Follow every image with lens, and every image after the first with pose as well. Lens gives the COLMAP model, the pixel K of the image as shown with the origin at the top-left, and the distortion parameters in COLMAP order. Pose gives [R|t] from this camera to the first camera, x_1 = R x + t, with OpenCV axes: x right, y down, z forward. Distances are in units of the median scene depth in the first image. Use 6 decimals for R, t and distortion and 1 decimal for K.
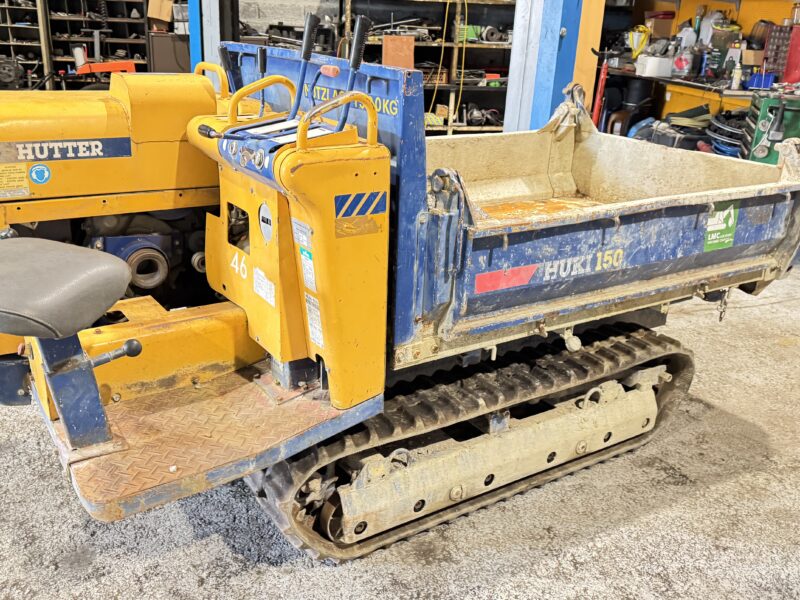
lens RADIAL K [[762.3, 0, 397.4], [0, 762.3, 298.0], [0, 0, 1]] dist [0.012252, 0.000000]
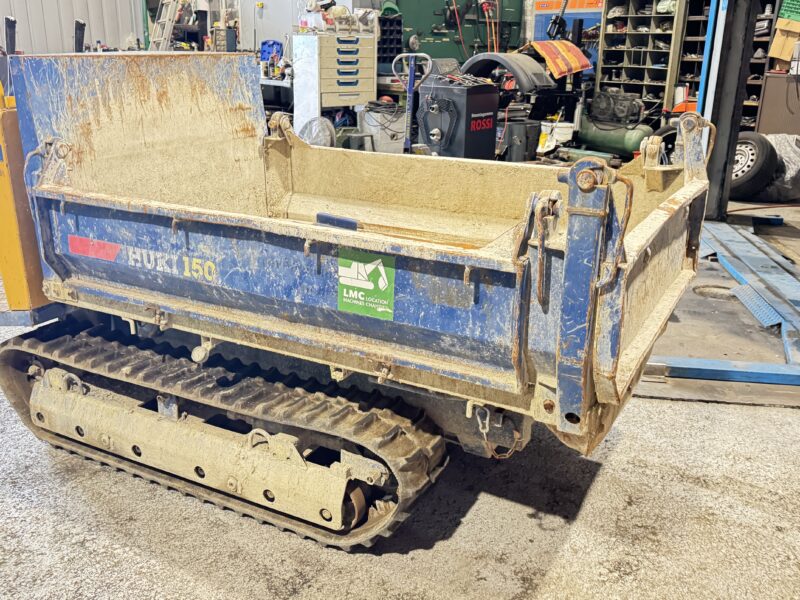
lens RADIAL K [[762.3, 0, 399.7], [0, 762.3, 302.6], [0, 0, 1]] dist [0.012252, 0.000000]
pose [[0.477753, 0.251595, -0.841696, 1.125575], [-0.303257, 0.946448, 0.110776, -0.179385], [0.824492, 0.202327, 0.528466, 0.699058]]
